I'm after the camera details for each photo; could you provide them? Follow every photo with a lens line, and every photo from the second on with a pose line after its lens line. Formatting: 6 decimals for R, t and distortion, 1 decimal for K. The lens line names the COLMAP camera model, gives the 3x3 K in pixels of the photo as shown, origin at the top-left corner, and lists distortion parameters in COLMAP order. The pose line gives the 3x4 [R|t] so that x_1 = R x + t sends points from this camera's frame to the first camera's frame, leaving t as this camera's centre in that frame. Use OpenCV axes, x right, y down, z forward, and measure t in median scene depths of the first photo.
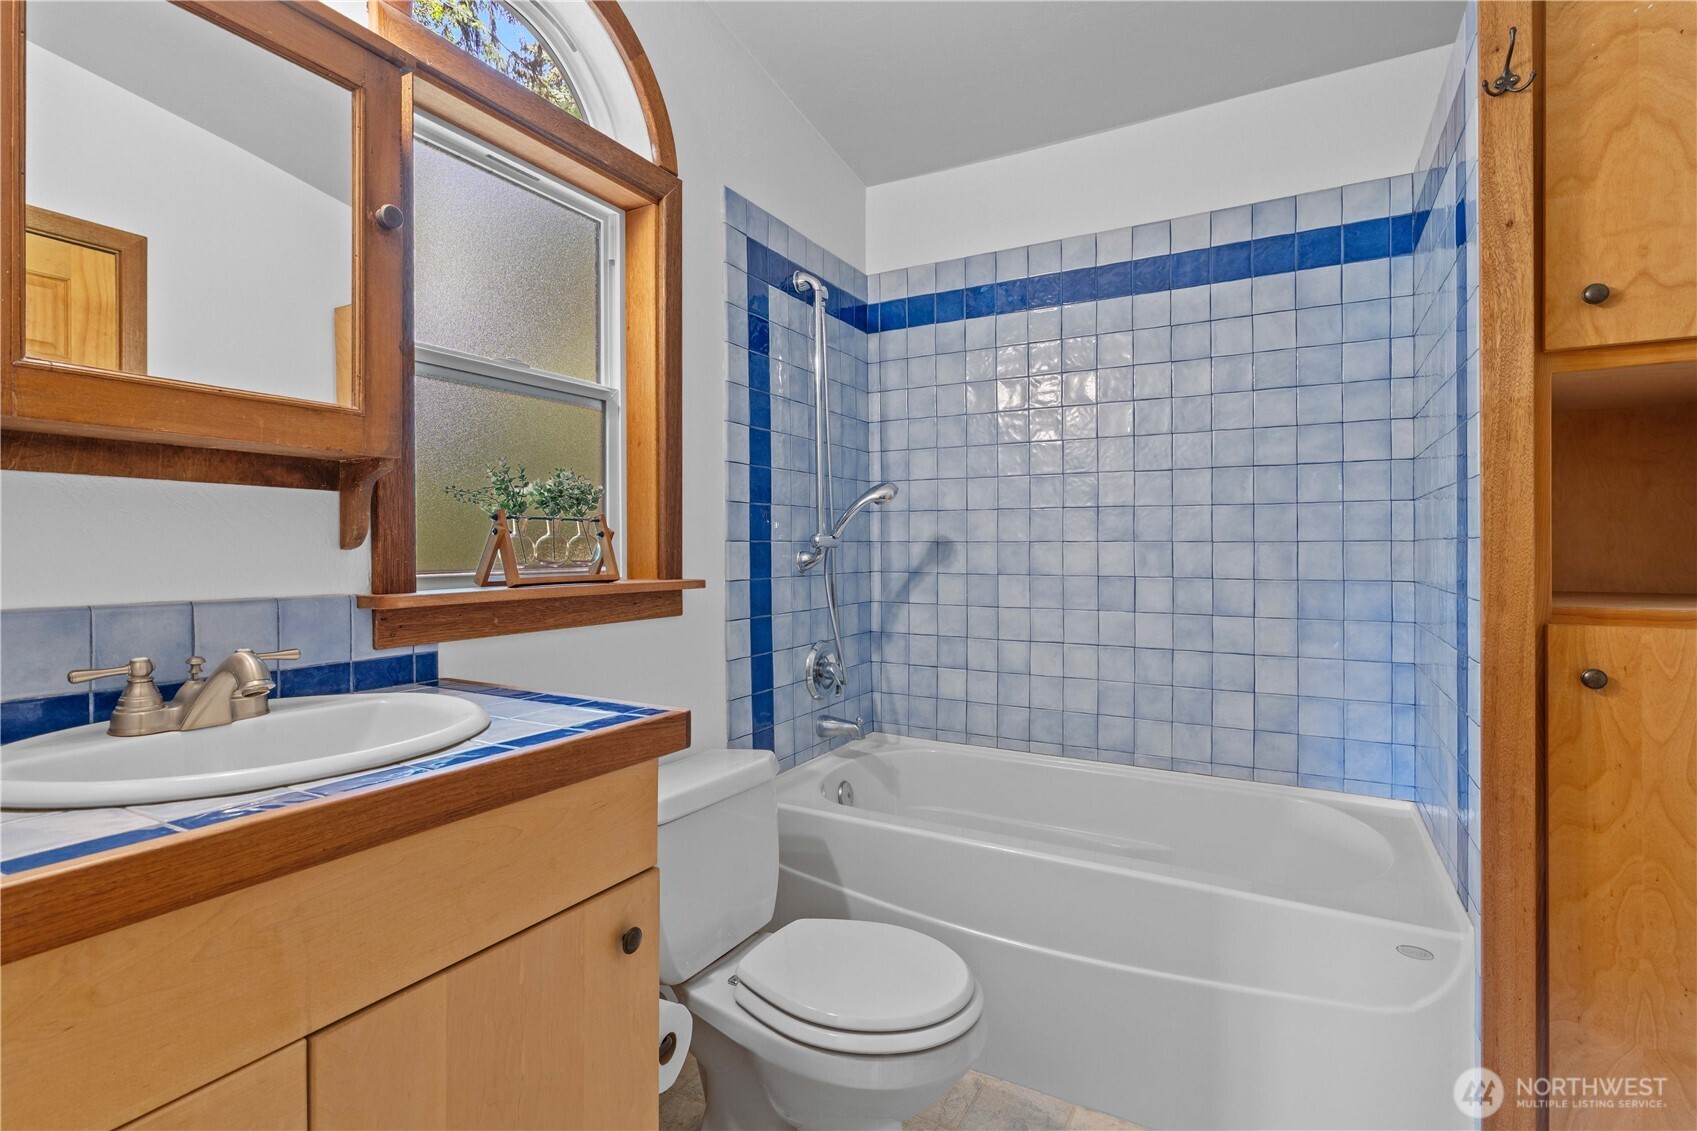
lens RADIAL K [[779.4, 0, 851.8], [0, 779.4, 559.1], [0, 0, 1]] dist [-0.005070, 0.000298]
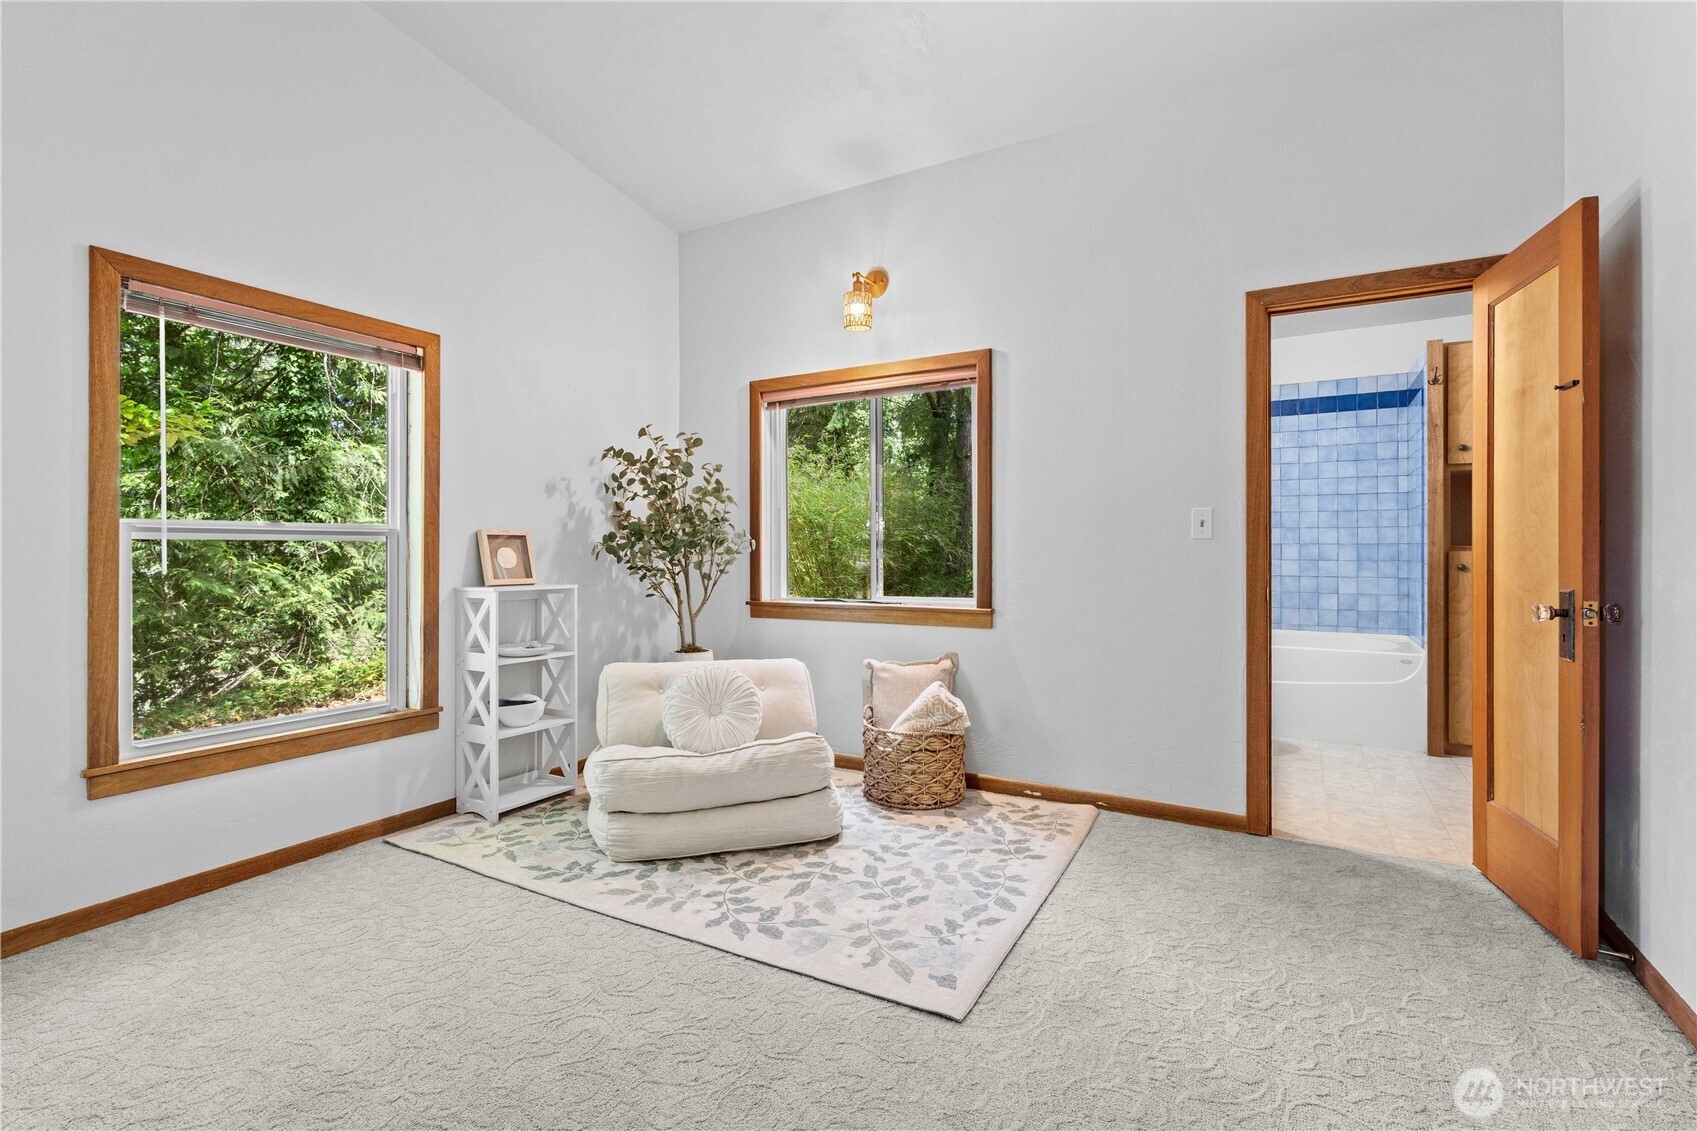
lens RADIAL K [[779.4, 0, 846.1], [0, 779.4, 558.2], [0, 0, 1]] dist [-0.005070, 0.000298]
pose [[0.999971, 0.001354, -0.007489, -0.951690], [-0.001349, 0.999999, 0.000715, 0.071004], [0.007490, -0.000705, 0.999972, -1.355954]]
